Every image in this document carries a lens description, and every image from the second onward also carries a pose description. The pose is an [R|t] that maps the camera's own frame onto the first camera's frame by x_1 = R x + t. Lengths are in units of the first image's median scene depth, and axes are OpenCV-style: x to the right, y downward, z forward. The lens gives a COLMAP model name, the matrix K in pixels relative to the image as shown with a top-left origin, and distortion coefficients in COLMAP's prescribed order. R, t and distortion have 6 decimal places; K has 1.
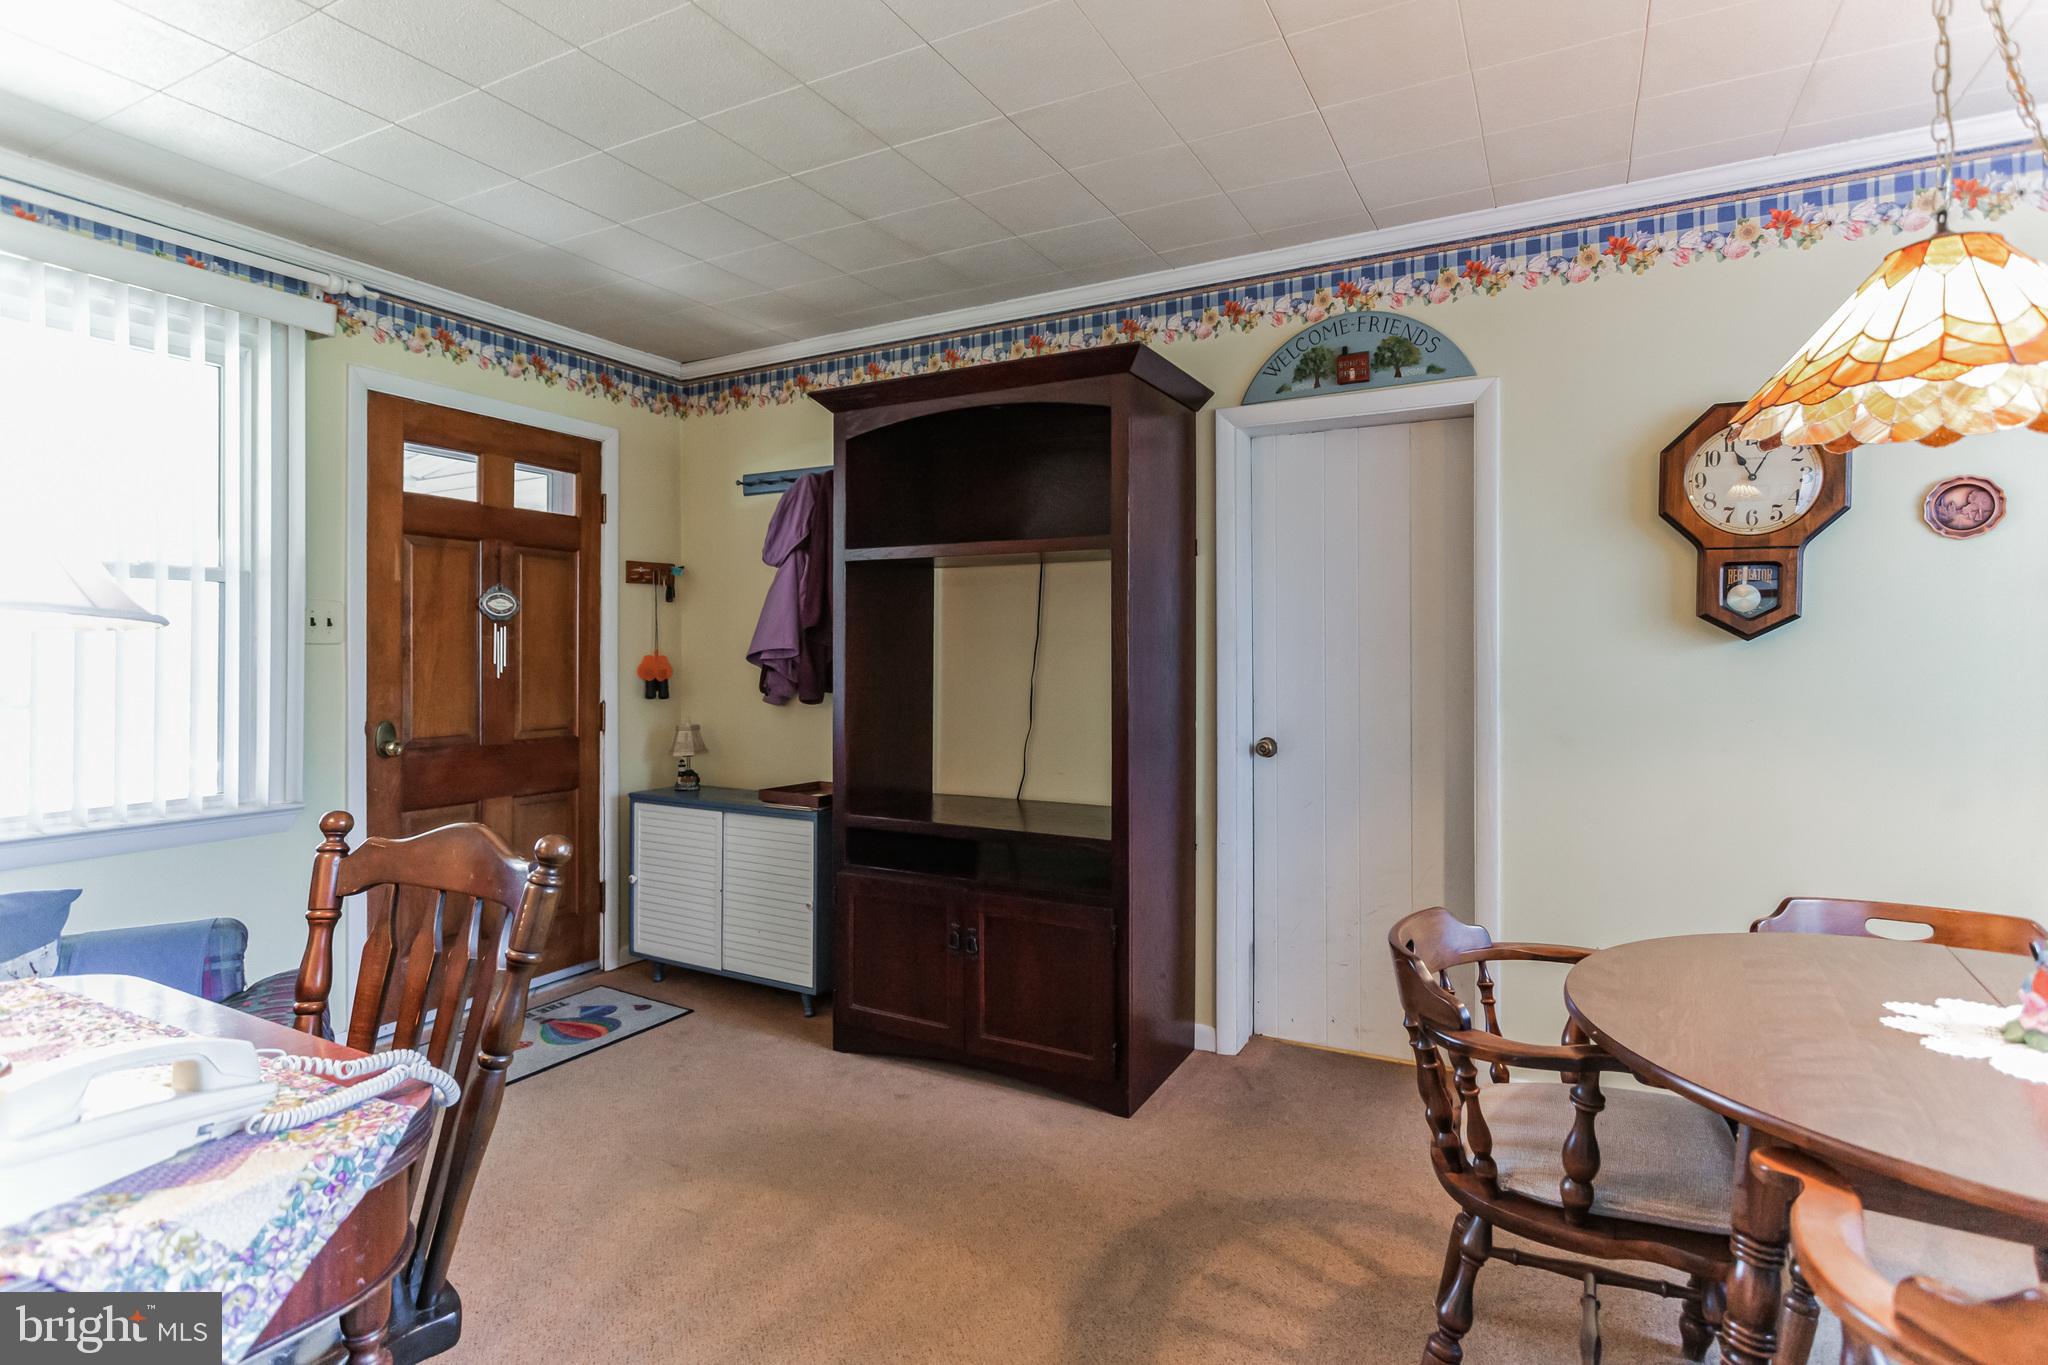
lens RADIAL K [[1023.3, 0, 1032.4], [0, 1023.3, 660.5], [0, 0, 1]] dist [-0.009423, 0.007398]
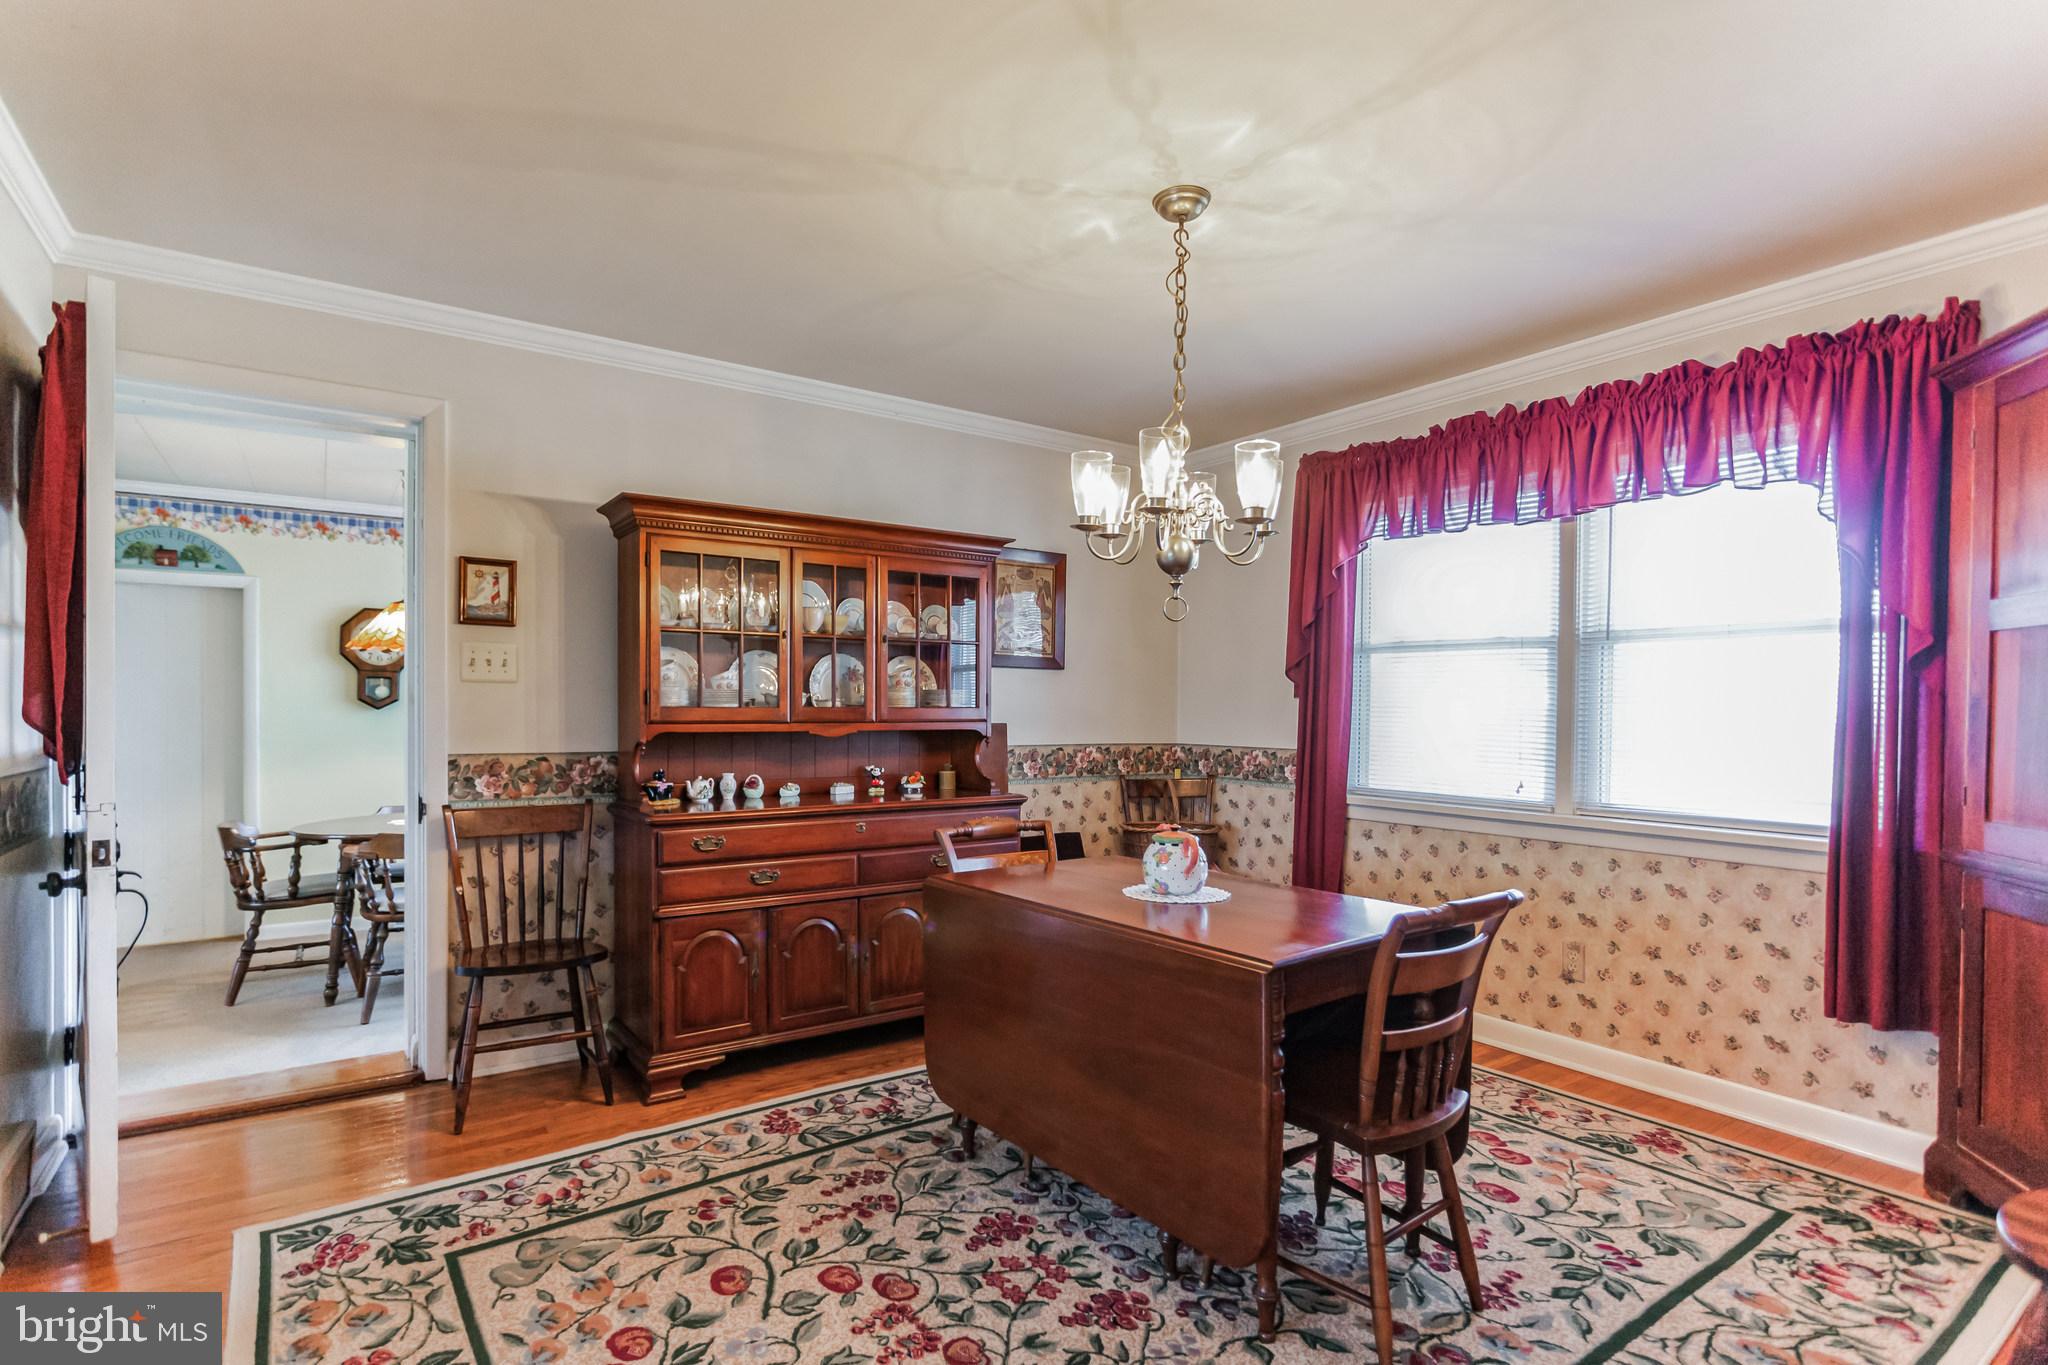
lens RADIAL K [[1023.3, 0, 1026.7], [0, 1023.3, 710.8], [0, 0, 1]] dist [-0.009423, 0.007398]
pose [[0.459878, -0.003181, 0.887976, -0.587774], [-0.006103, 0.999959, 0.006743, -0.034999], [-0.887961, -0.008521, 0.459840, -1.182084]]
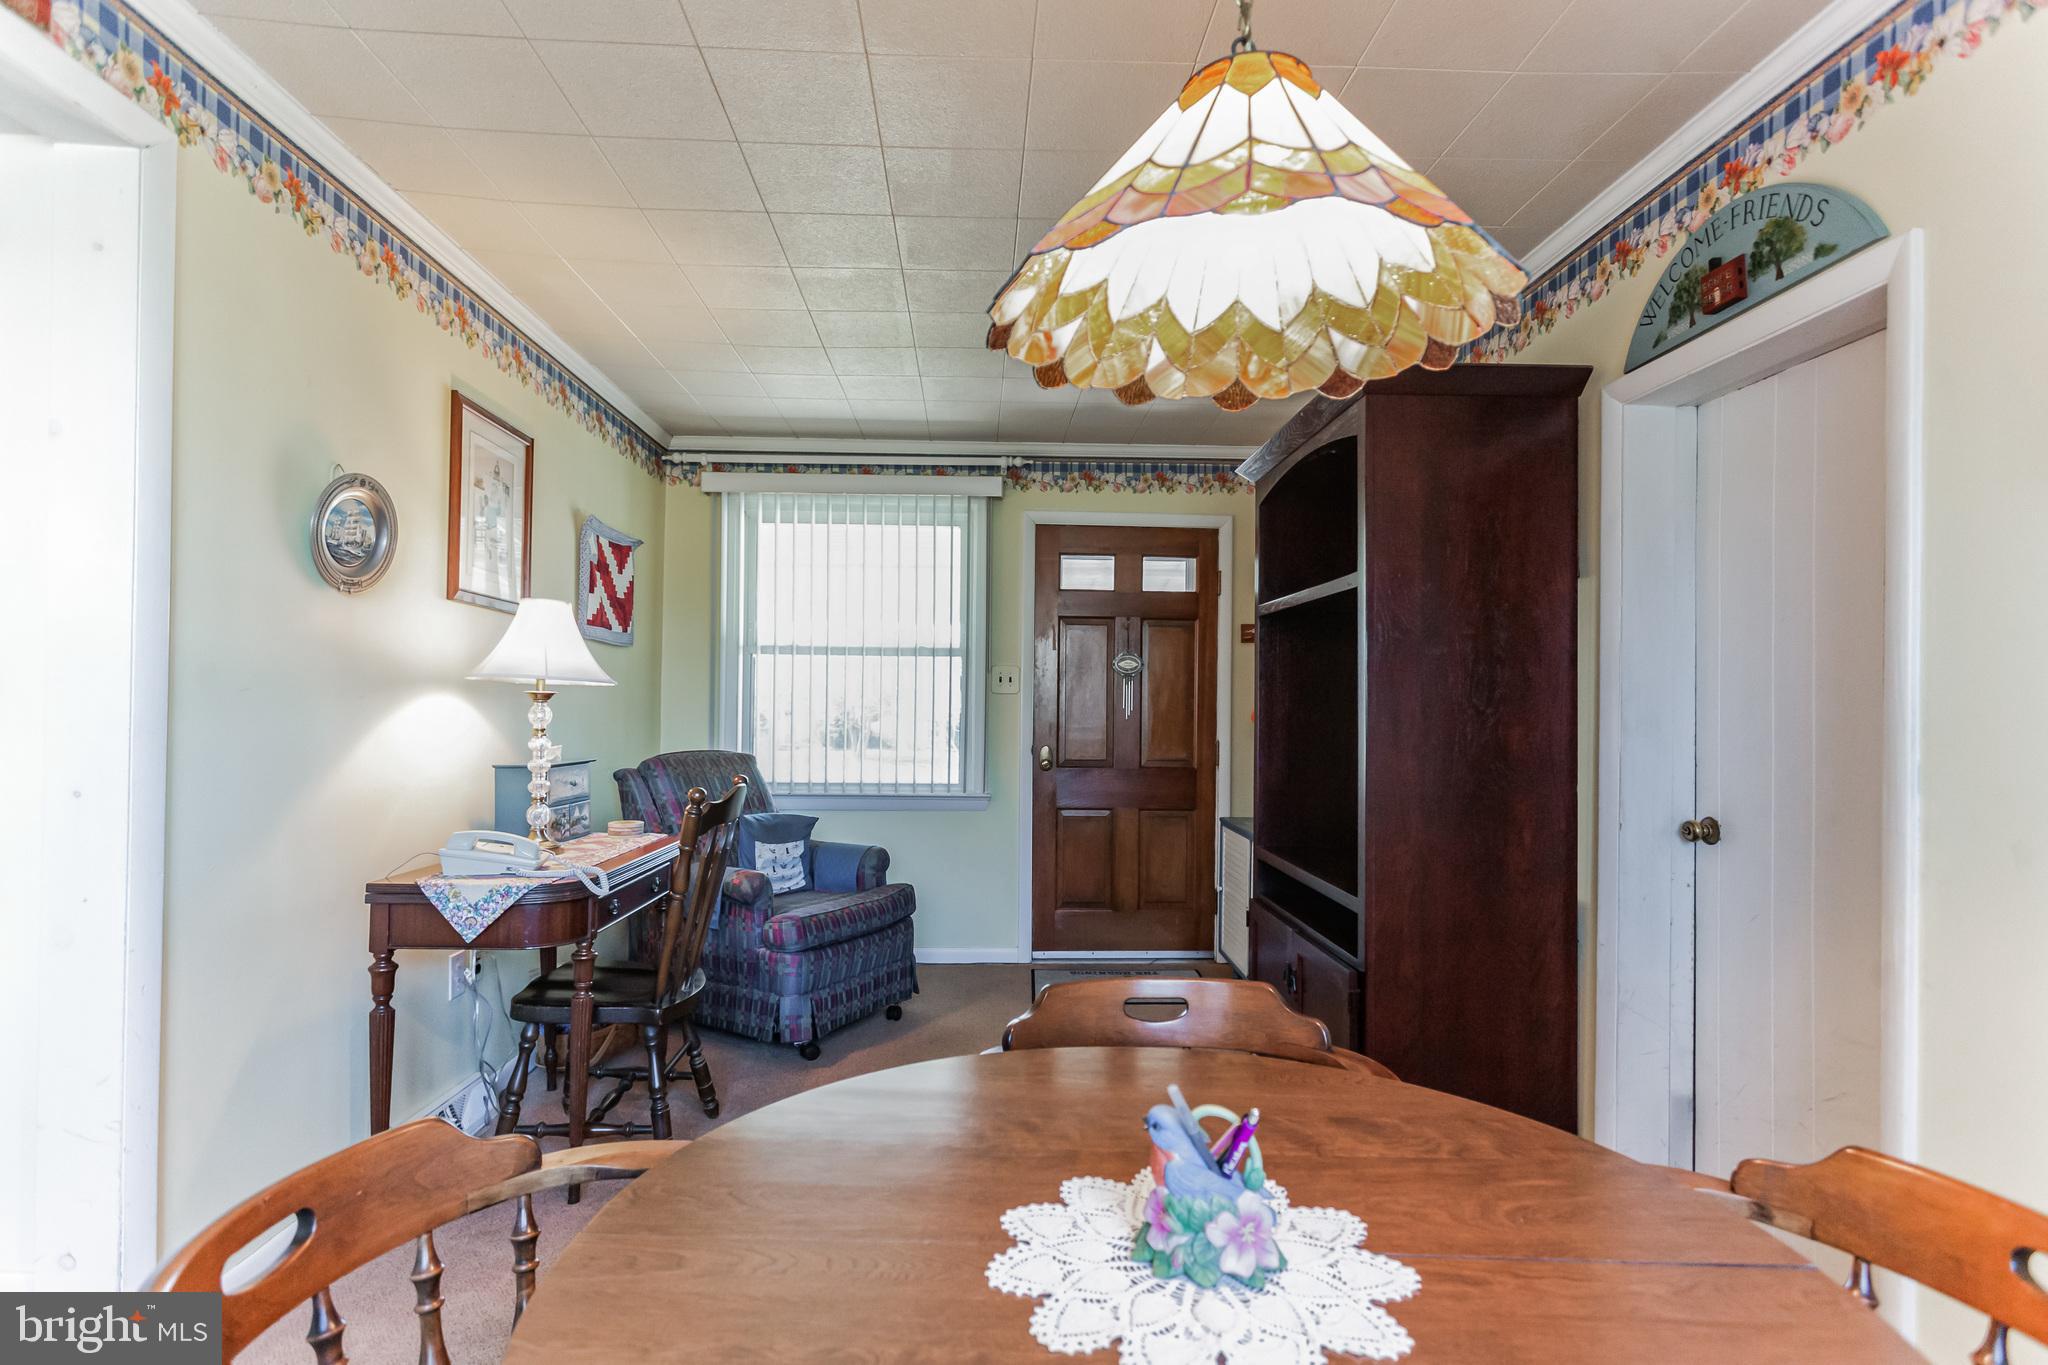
lens RADIAL K [[1023.3, 0, 1034.3], [0, 1023.3, 698.7], [0, 0, 1]] dist [-0.009423, 0.007398]
pose [[0.501531, -0.001620, -0.865138, 0.667598], [-0.013636, 0.999859, -0.009778, 0.005740], [0.865032, 0.016701, 0.501439, 0.253244]]
